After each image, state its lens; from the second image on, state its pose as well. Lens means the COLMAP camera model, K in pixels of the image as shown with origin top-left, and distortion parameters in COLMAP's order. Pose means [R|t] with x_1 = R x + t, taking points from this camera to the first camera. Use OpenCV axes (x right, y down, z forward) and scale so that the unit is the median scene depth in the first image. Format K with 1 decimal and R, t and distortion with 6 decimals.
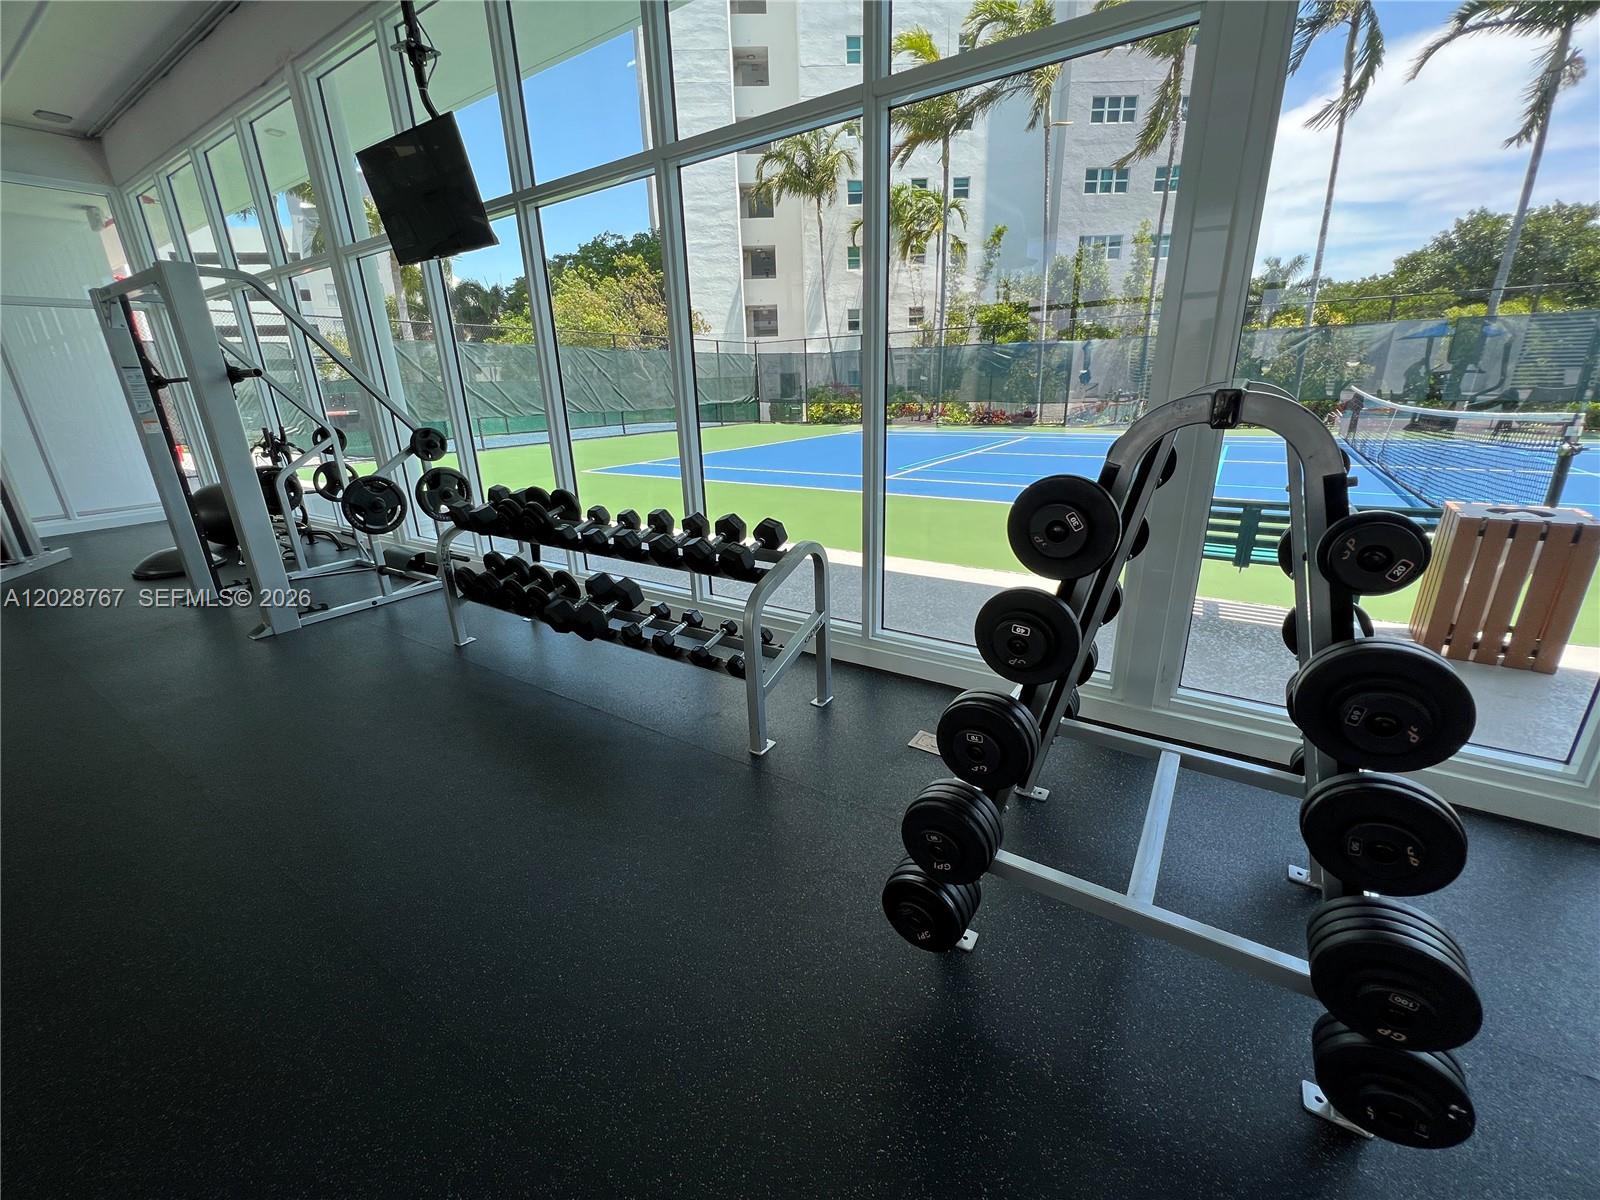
lens RADIAL K [[649.3, 0, 797.9], [0, 649.3, 596.6], [0, 0, 1]] dist [-0.000971, -0.000223]
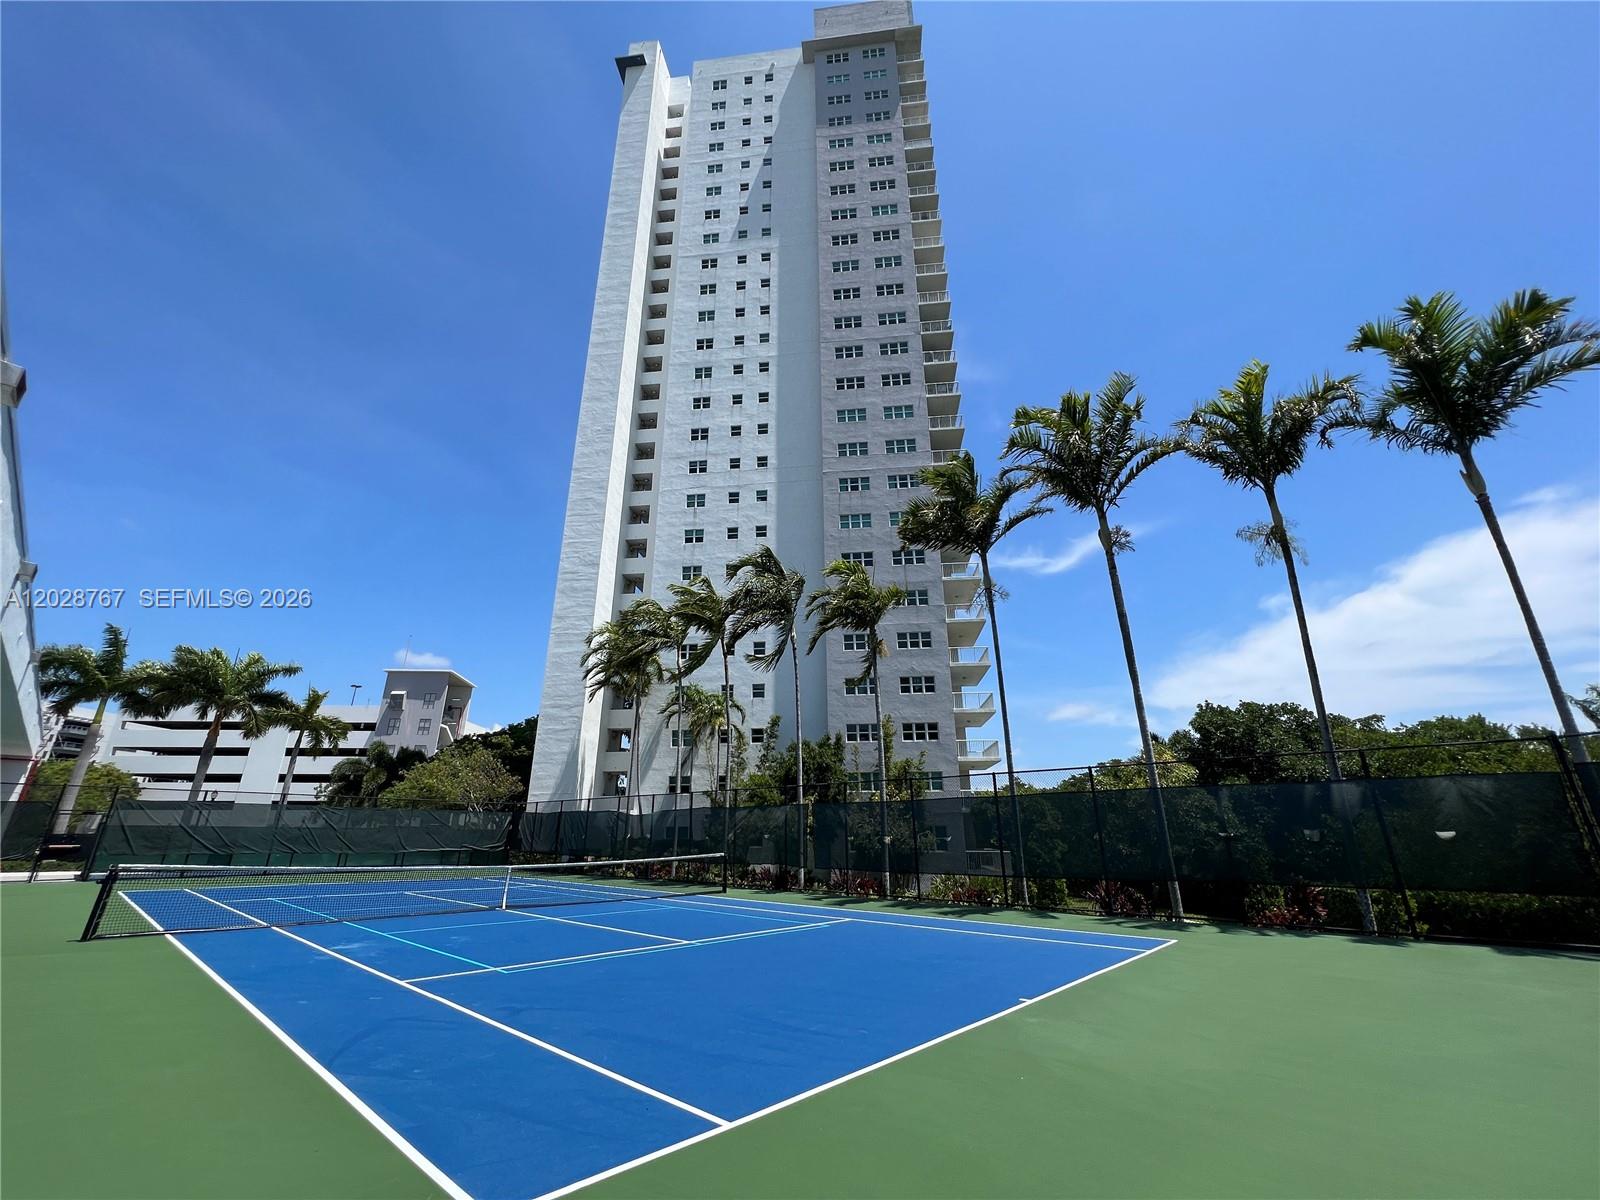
lens RADIAL K [[649.3, 0, 799.1], [0, 649.3, 588.8], [0, 0, 1]] dist [-0.000971, -0.000223]
pose [[0.987657, -0.026839, -0.154319, 0.567210], [-0.076093, 0.778931, -0.622476, 0.030161], [0.136910, 0.626535, 0.767274, -0.146833]]
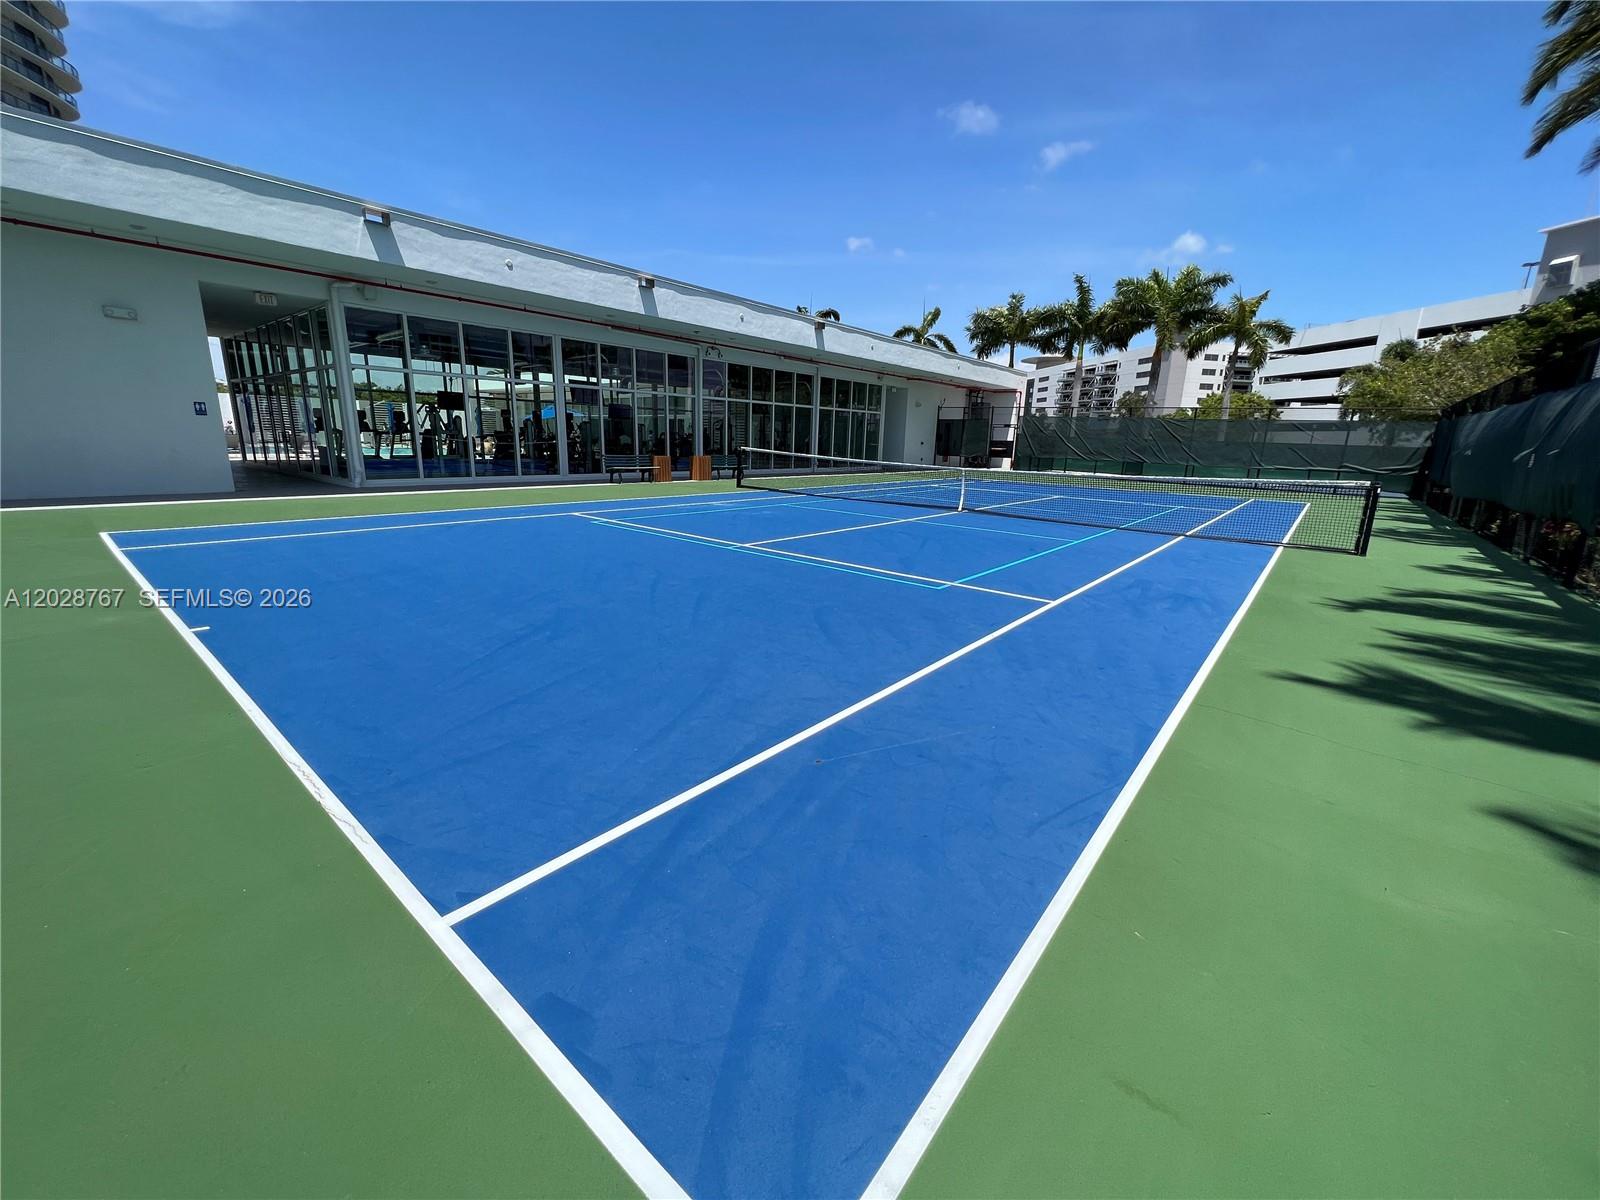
lens RADIAL K [[649.3, 0, 787.8], [0, 649.3, 604.8], [0, 0, 1]] dist [-0.000971, -0.000223]
pose [[-0.111401, 0.275116, -0.954935, 0.749510], [-0.340112, 0.892333, 0.296758, -0.096534], [0.933763, 0.357844, -0.005836, 0.231594]]
